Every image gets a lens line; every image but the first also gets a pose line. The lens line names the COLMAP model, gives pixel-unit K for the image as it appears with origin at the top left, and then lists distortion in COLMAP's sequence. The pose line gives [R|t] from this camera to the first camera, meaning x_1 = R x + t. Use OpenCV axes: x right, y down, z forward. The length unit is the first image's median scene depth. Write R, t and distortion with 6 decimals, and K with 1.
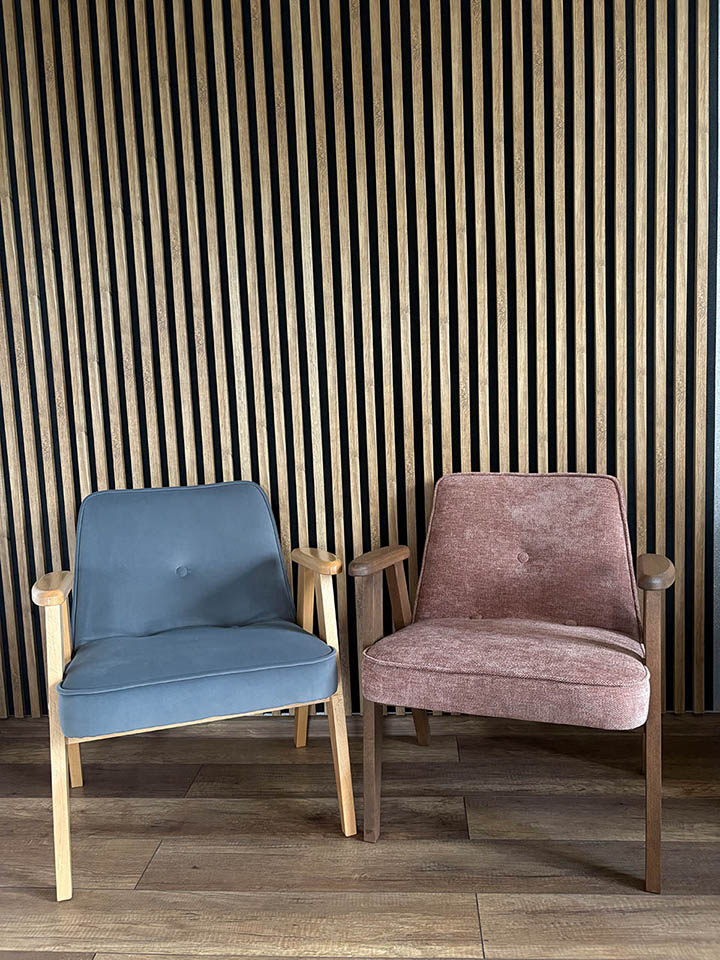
lens RADIAL K [[732.9, 0, 360.6], [0, 732.9, 478.9], [0, 0, 1]] dist [0.020096, -0.028595]
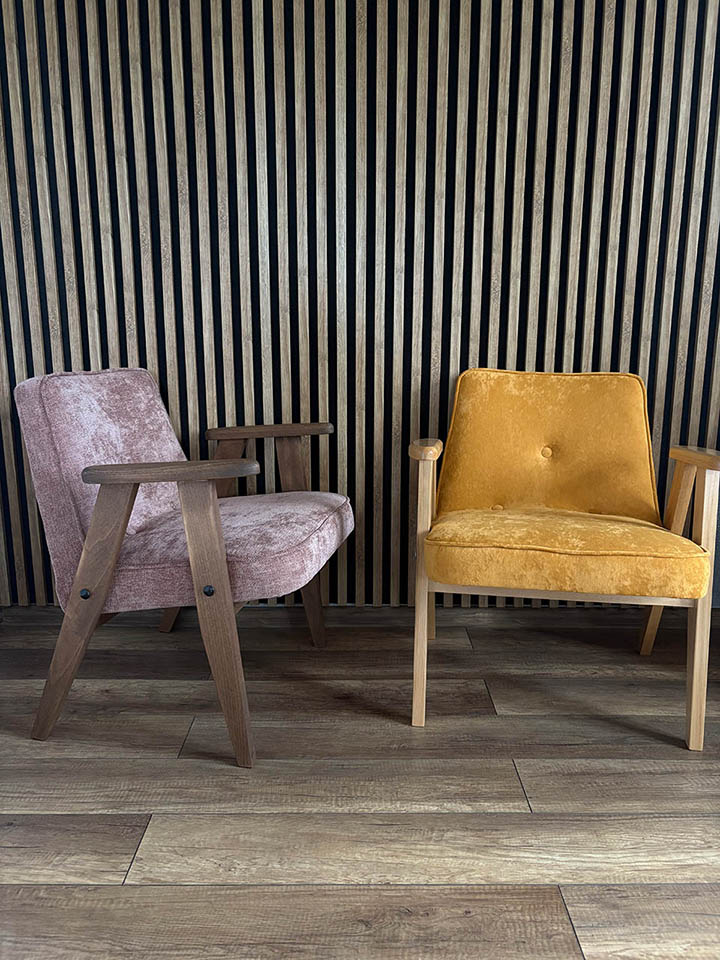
lens RADIAL K [[732.9, 0, 361.5], [0, 732.9, 479.5], [0, 0, 1]] dist [0.020096, -0.028595]
pose [[0.996060, 0.027784, 0.084211, -0.124681], [-0.035733, 0.994893, 0.094403, 0.059876], [-0.081158, -0.097040, 0.991966, 0.013316]]
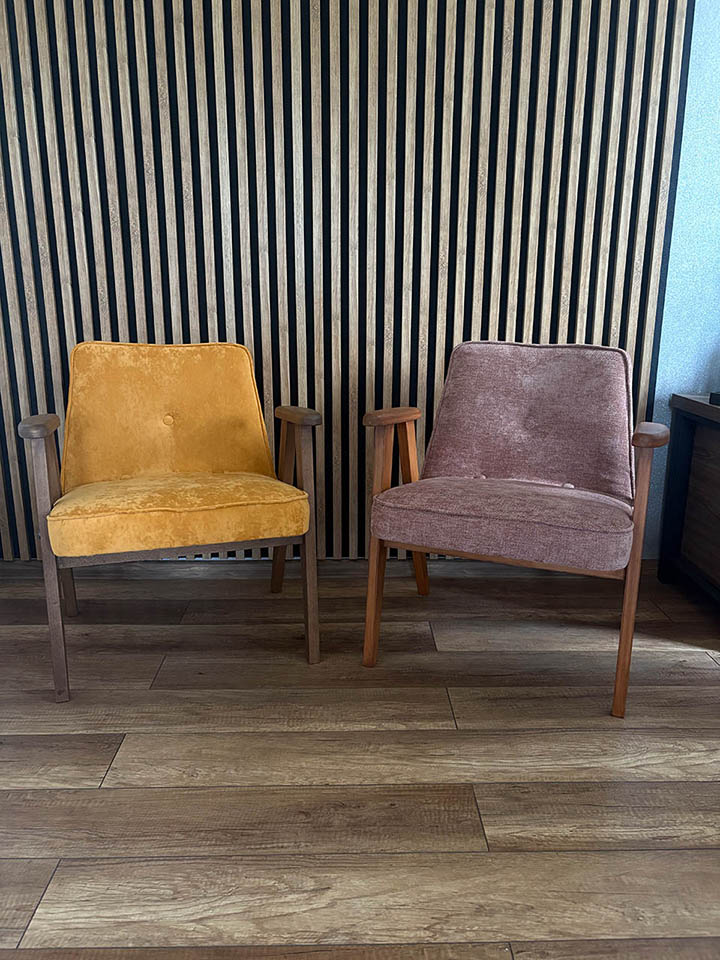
lens RADIAL K [[732.9, 0, 365.0], [0, 732.9, 482.3], [0, 0, 1]] dist [0.020096, -0.028595]
pose [[0.994057, 0.019882, 0.107031, -0.085820], [-0.035098, 0.989212, 0.142222, 0.055914], [-0.103048, -0.145133, 0.984031, -0.086634]]
